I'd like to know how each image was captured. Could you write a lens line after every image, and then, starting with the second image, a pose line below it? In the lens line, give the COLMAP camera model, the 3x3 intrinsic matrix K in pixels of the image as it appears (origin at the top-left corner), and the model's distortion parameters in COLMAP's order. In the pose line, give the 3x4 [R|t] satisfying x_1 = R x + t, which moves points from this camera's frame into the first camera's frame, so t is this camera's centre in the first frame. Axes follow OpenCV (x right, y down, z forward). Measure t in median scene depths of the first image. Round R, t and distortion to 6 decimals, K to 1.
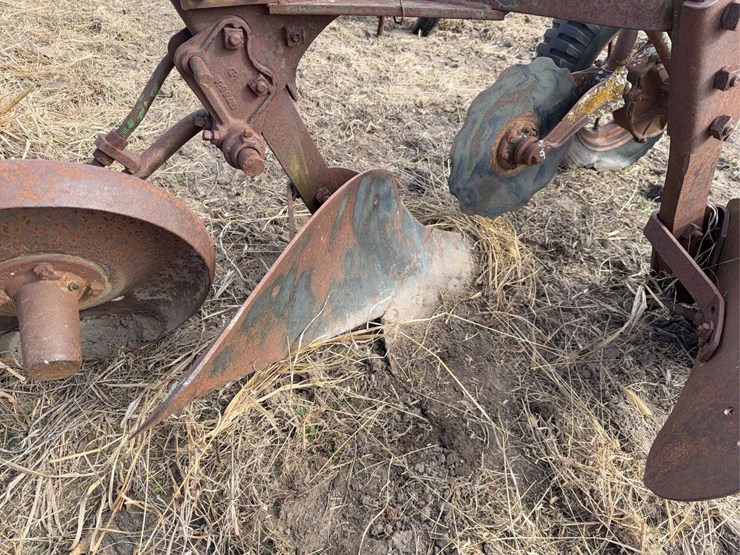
lens RADIAL K [[539.7, 0, 369.4], [0, 539.7, 279.3], [0, 0, 1]] dist [0.007485, -0.007759]
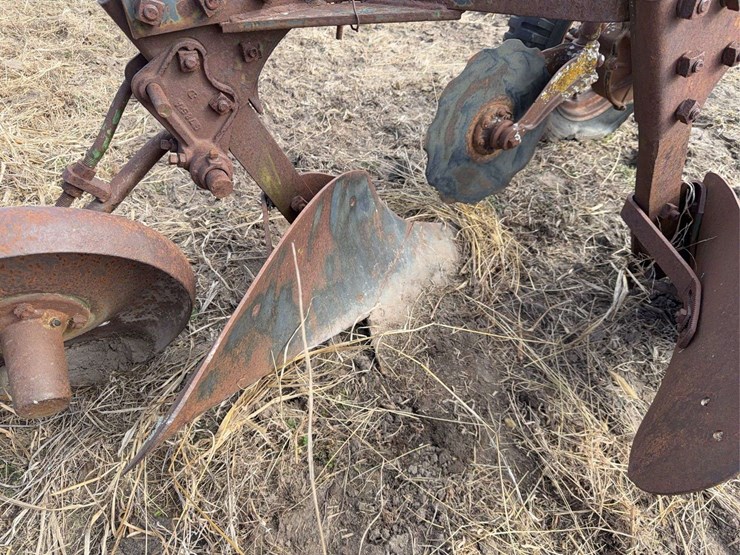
lens RADIAL K [[540.6, 0, 366.3], [0, 540.6, 278.7], [0, 0, 1]] dist [0.003273, -0.004992]
pose [[0.996581, -0.082484, -0.004760, 0.035292], [0.082615, 0.995544, 0.045465, -0.055832], [0.000988, -0.045703, 0.998955, -0.003403]]
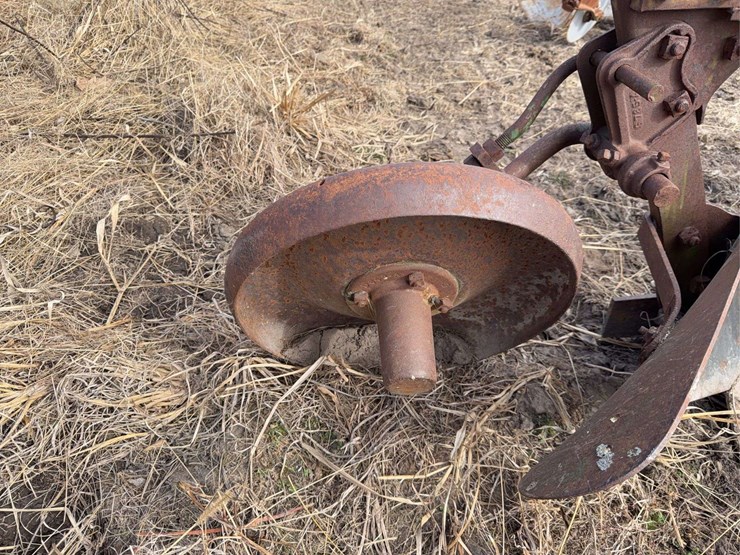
lens RADIAL K [[536.9, 0, 369.4], [0, 536.9, 279.2], [0, 0, 1]] dist [0.096552, -0.125895]
pose [[0.948677, 0.162104, -0.271542, -0.339689], [-0.171563, 0.985108, -0.011299, 0.006238], [0.265666, 0.057306, 0.962360, 0.052043]]
